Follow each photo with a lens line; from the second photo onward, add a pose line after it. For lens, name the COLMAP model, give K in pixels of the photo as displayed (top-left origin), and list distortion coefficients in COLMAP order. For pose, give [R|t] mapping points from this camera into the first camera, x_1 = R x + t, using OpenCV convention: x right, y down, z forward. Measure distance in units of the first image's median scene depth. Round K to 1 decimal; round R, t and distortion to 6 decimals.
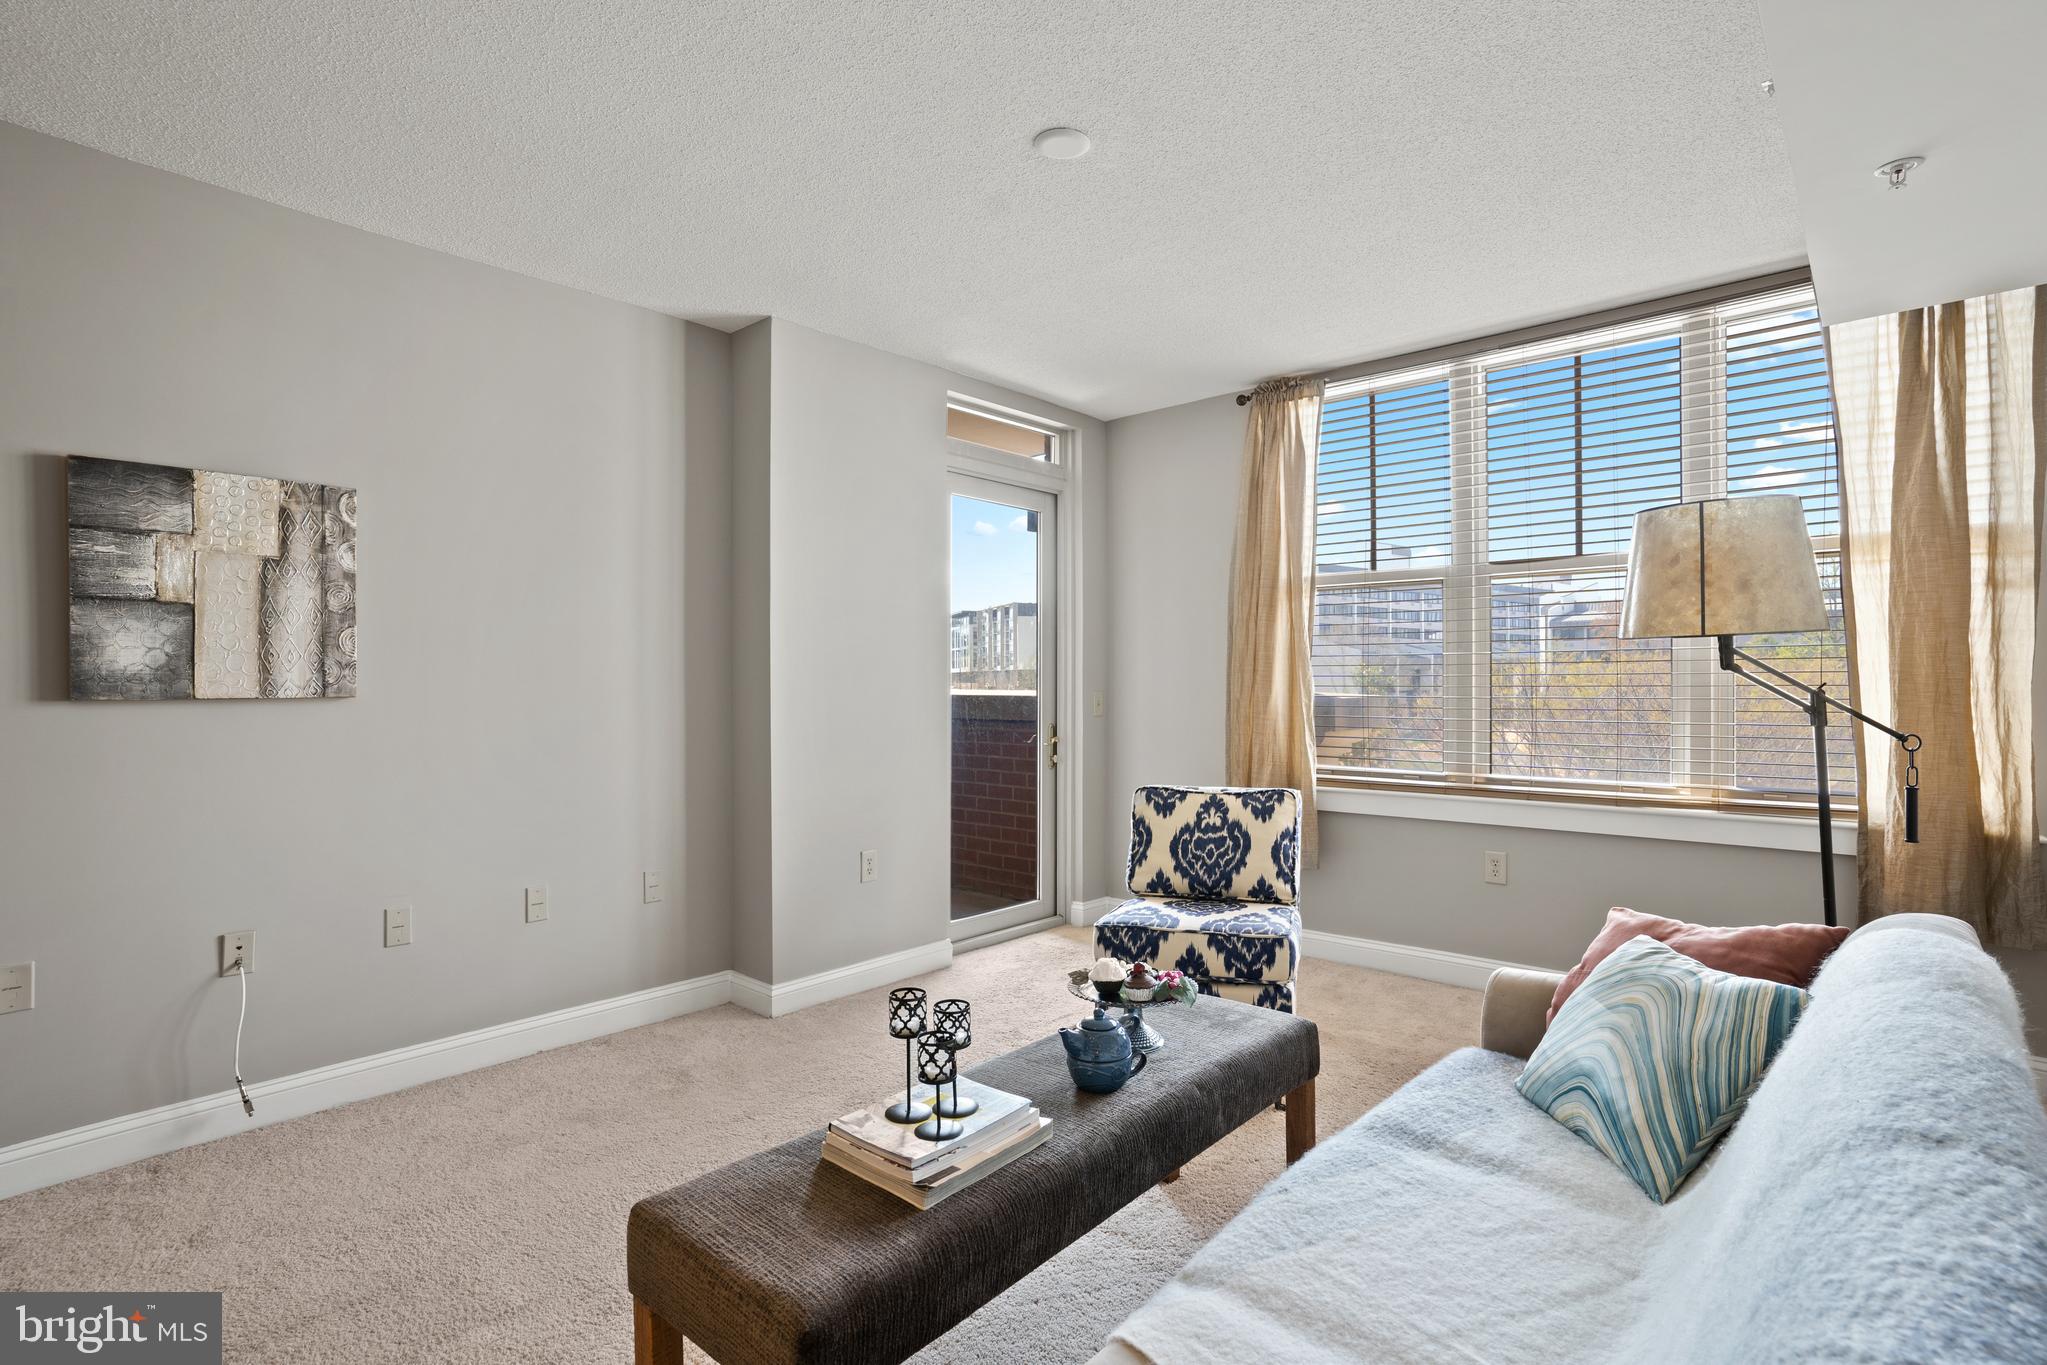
lens RADIAL K [[991.0, 0, 1028.5], [0, 991.0, 689.2], [0, 0, 1]] dist [-0.056232, 0.034524]
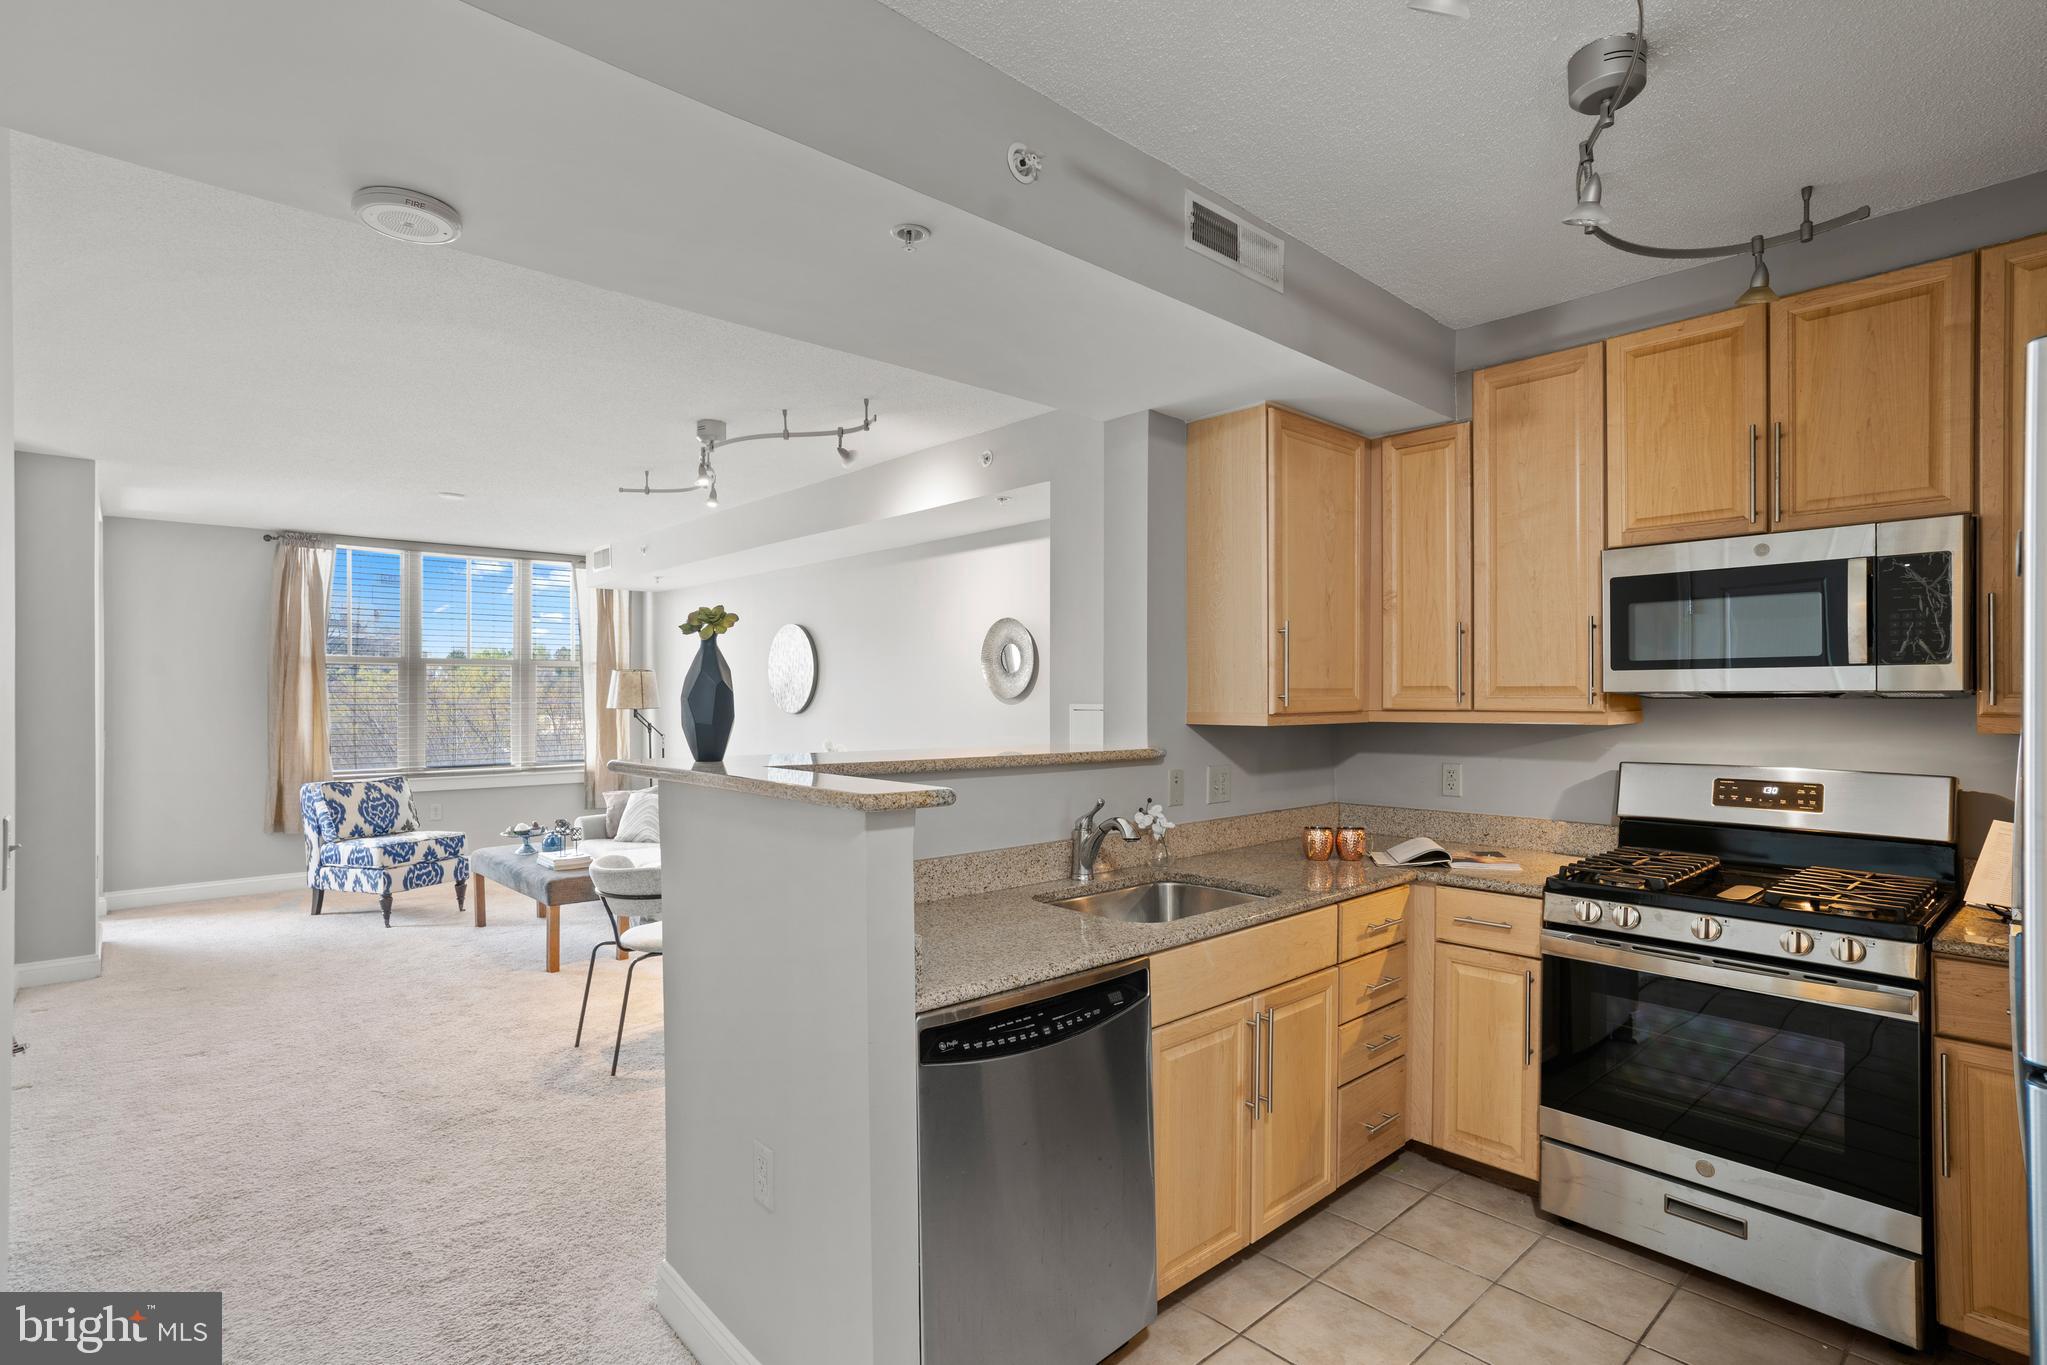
lens RADIAL K [[1004.4, 0, 1031.1], [0, 1004.4, 699.6], [0, 0, 1]] dist [-0.058510, 0.036240]
pose [[0.090525, -0.002194, 0.995892, -1.629896], [0.003524, 0.999992, 0.001883, -0.052194], [-0.995888, 0.003339, 0.090532, -0.445843]]
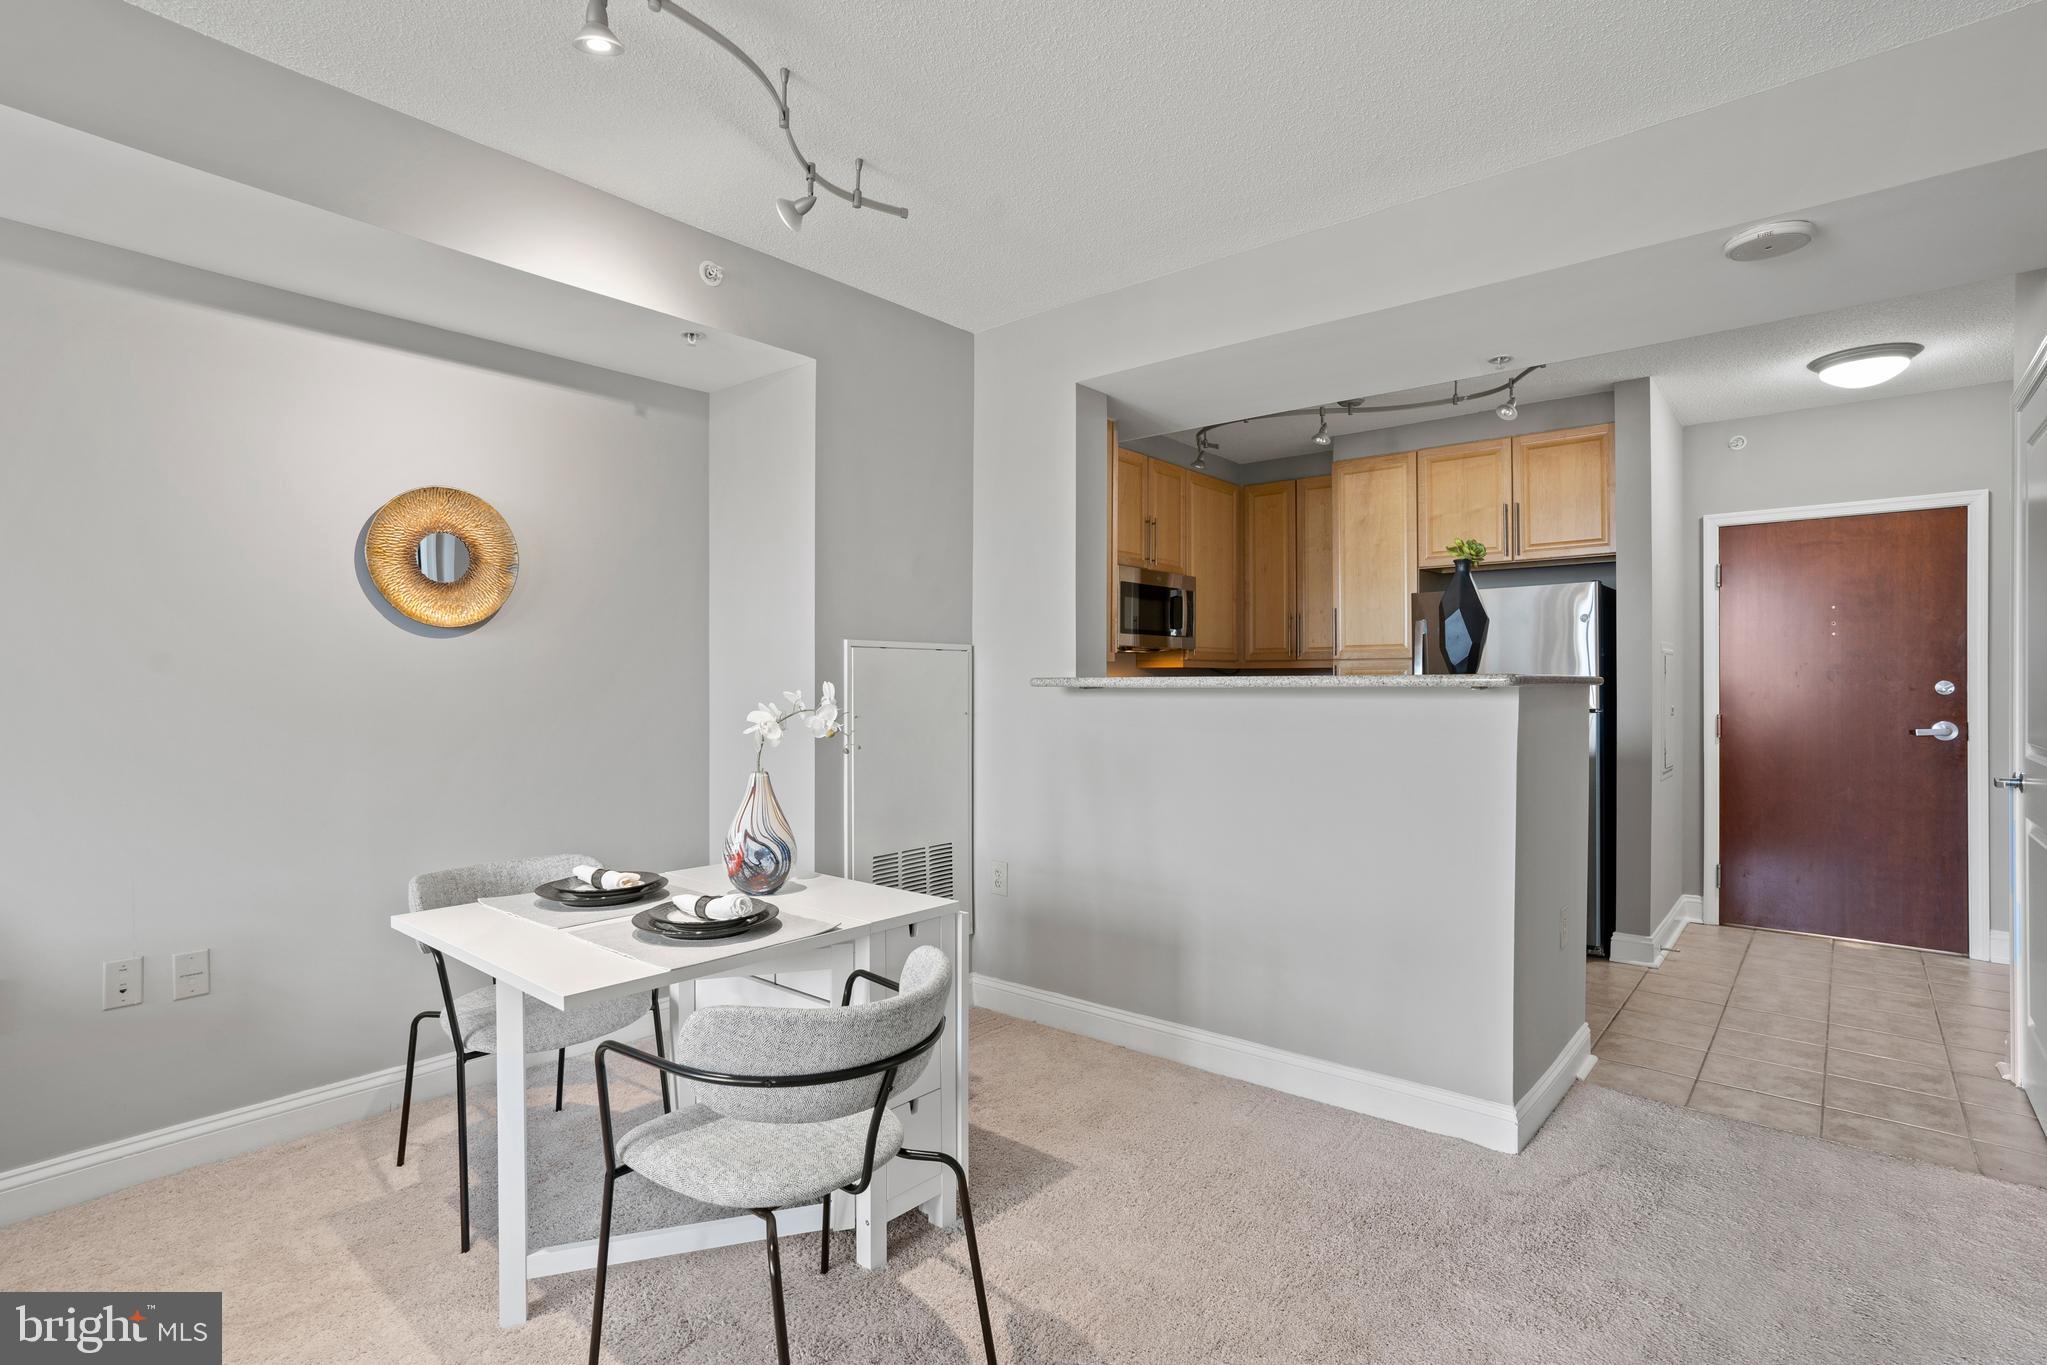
lens RADIAL K [[991.0, 0, 1028.5], [0, 991.0, 689.2], [0, 0, 1]] dist [-0.056232, 0.034524]
pose [[-0.999536, -0.000544, -0.030456, -0.570103], [-0.000854, 0.999948, 0.010169, -0.004790], [0.030449, 0.010190, -0.999484, 0.619252]]
